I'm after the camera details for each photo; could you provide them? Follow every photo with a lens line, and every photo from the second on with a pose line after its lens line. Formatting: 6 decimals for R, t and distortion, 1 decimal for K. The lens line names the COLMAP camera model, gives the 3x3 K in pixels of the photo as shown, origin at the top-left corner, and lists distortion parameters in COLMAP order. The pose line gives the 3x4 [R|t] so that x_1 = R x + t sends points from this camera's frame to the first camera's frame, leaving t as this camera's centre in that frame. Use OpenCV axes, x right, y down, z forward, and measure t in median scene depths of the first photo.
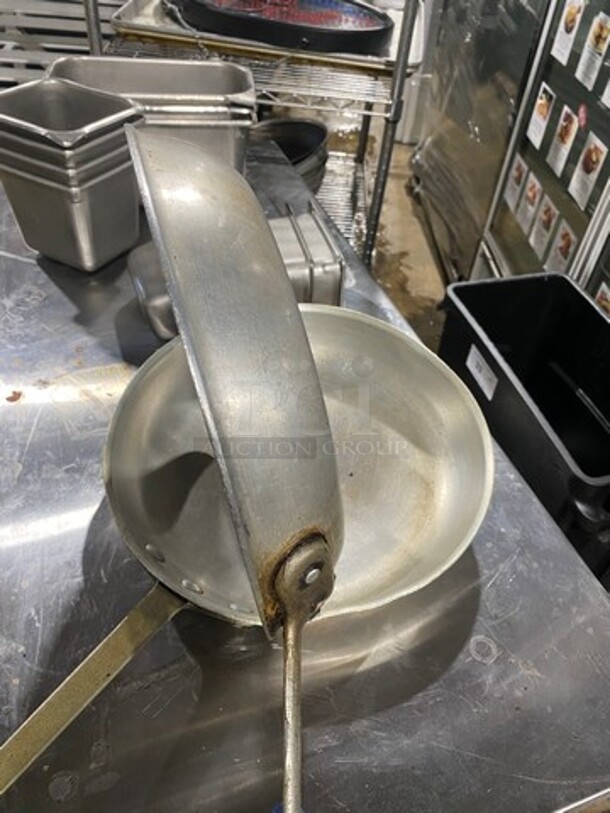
lens RADIAL K [[621.2, 0, 305.9], [0, 621.2, 403.9], [0, 0, 1]] dist [-0.015348, 0.009609]
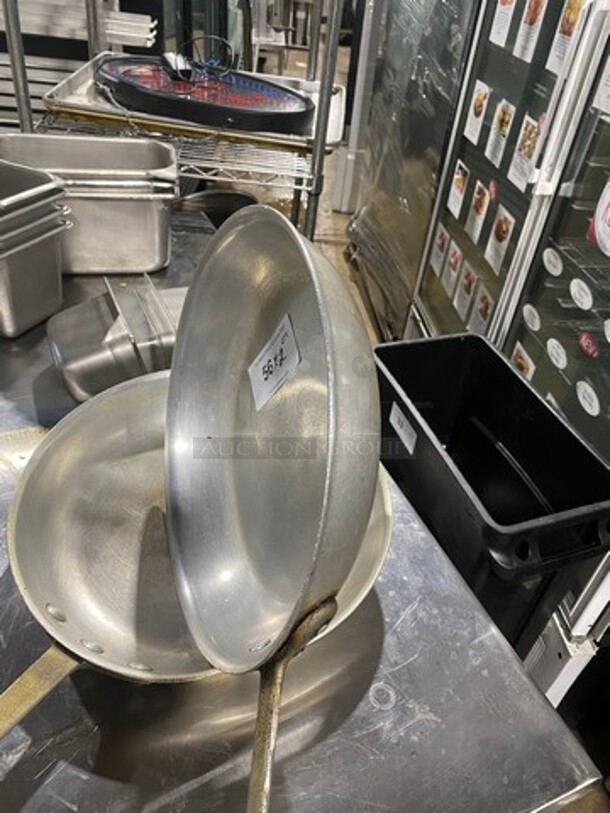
lens RADIAL K [[621.2, 0, 308.1], [0, 621.2, 409.4], [0, 0, 1]] dist [-0.015348, 0.009609]
pose [[0.996901, -0.019922, 0.076098, 0.062718], [0.026623, 0.995758, -0.088081, 0.006865], [-0.074021, 0.089834, 0.993202, -0.033977]]
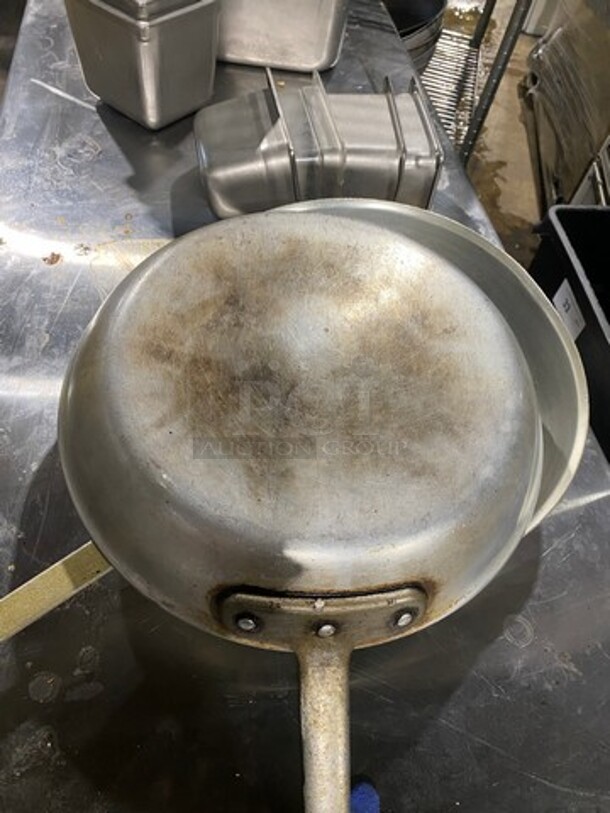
lens RADIAL K [[621.2, 0, 302.2], [0, 621.2, 410.1], [0, 0, 1]] dist [-0.015348, 0.009609]
pose [[0.982427, 0.172978, -0.070110, -0.006558], [-0.158770, 0.971983, 0.173325, -0.010367], [0.098127, -0.159148, 0.982366, 0.096190]]
